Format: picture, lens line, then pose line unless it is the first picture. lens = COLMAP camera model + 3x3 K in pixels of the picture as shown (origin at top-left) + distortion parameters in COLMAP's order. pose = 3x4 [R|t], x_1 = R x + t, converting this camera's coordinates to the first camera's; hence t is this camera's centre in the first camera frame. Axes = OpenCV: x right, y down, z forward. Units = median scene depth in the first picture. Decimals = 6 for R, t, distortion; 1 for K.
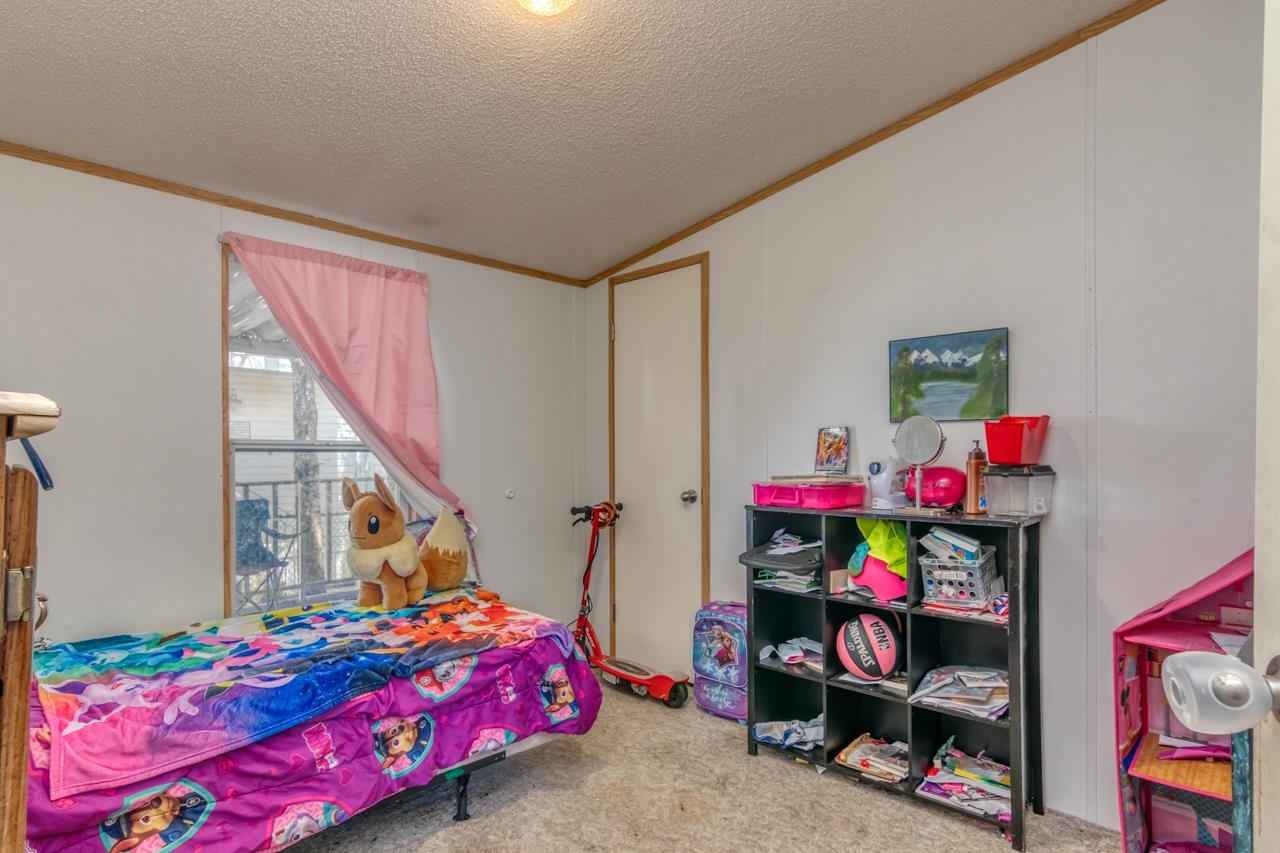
lens RADIAL K [[661.0, 0, 644.1], [0, 661.0, 433.4], [0, 0, 1]] dist [-0.016357, 0.012778]
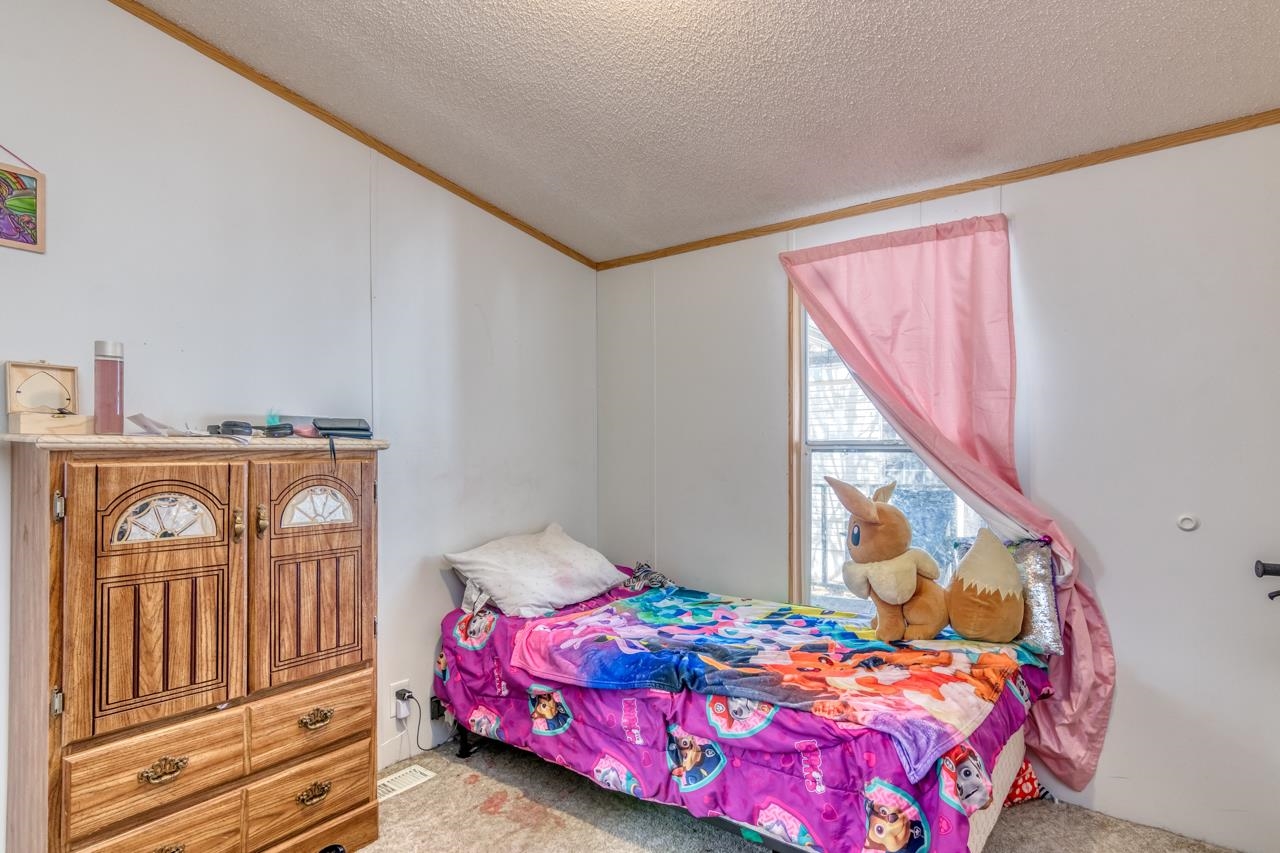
lens RADIAL K [[661.0, 0, 646.8], [0, 661.0, 436.0], [0, 0, 1]] dist [-0.016357, 0.012778]
pose [[0.133583, -0.023799, -0.990752, 0.524845], [0.032405, 0.999282, -0.019634, 0.017297], [0.990508, -0.029482, 0.134258, 0.746413]]
